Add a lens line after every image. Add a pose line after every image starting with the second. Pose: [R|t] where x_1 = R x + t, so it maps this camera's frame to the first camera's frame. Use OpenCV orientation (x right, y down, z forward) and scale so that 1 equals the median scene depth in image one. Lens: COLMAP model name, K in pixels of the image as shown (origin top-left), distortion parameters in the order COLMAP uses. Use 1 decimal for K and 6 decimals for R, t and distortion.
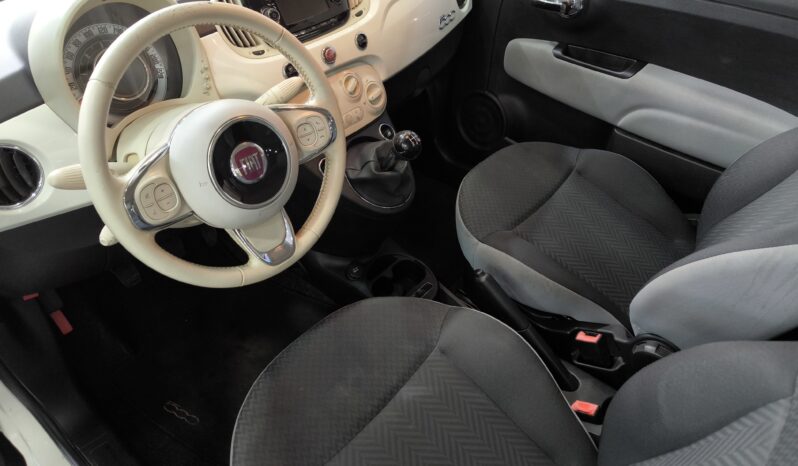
lens RADIAL K [[549.4, 0, 406.4], [0, 549.4, 230.8], [0, 0, 1]] dist [0.010382, -0.003845]
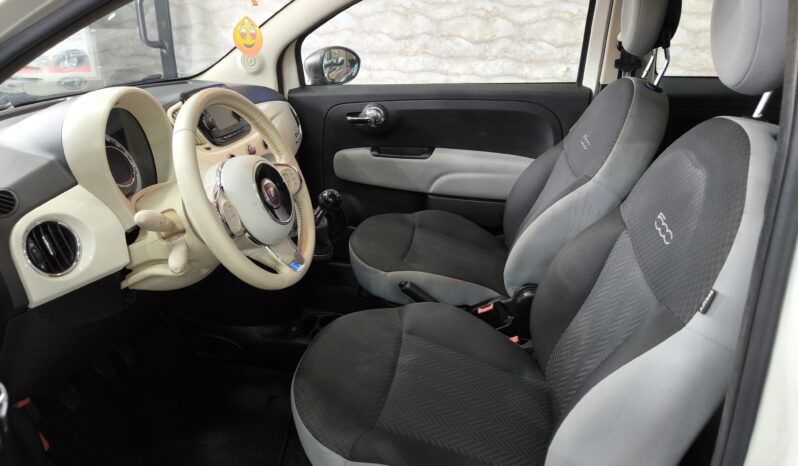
lens RADIAL K [[549.4, 0, 397.8], [0, 549.4, 240.6], [0, 0, 1]] dist [0.010382, -0.003845]
pose [[0.865315, -0.202099, 0.458678, -0.398084], [0.334209, 0.914630, -0.227501, 0.238683], [-0.373543, 0.350155, 0.858986, -0.145319]]
